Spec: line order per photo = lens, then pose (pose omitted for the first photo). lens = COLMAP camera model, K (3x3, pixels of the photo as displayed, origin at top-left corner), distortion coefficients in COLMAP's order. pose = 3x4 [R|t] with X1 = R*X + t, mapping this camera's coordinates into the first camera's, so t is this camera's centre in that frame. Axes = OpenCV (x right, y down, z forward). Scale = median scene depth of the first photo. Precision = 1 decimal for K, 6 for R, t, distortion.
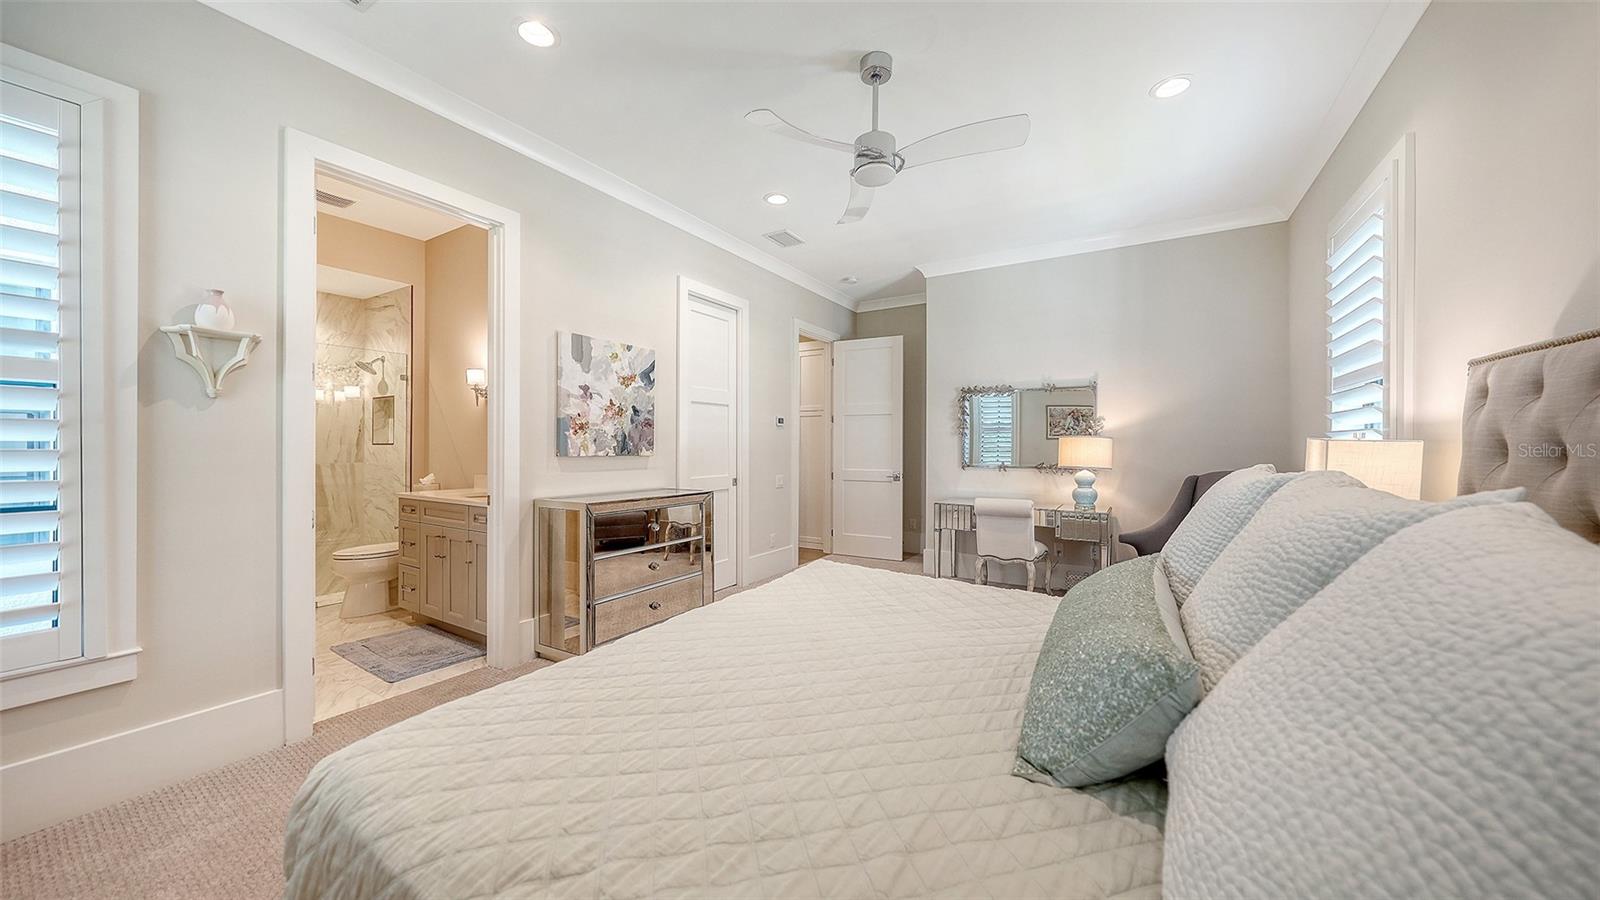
lens RADIAL K [[560.8, 0, 800.0], [0, 560.8, 450.0], [0, 0, 1]] dist [-0.001082, -0.000002]
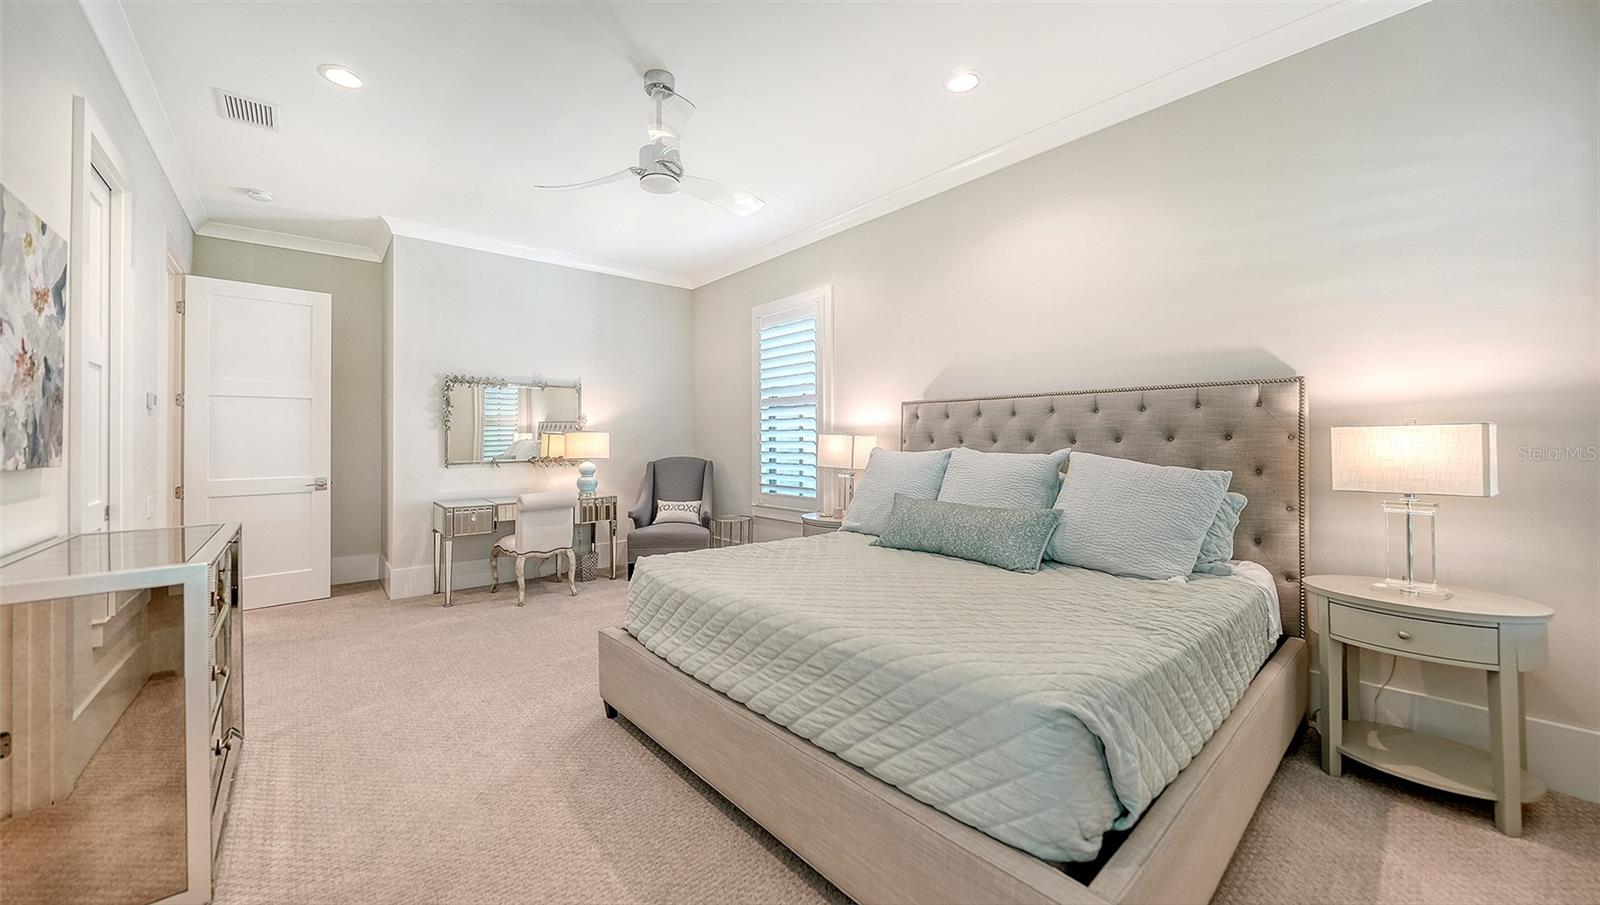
lens RADIAL K [[571.6, 0, 797.1], [0, 571.6, 428.1], [0, 0, 1]] dist [-0.000783, -0.000059]
pose [[0.299565, 0.012837, 0.953989, -0.480678], [0.016248, 0.999696, -0.018554, -0.002970], [-0.953937, 0.021058, 0.299266, 0.249325]]
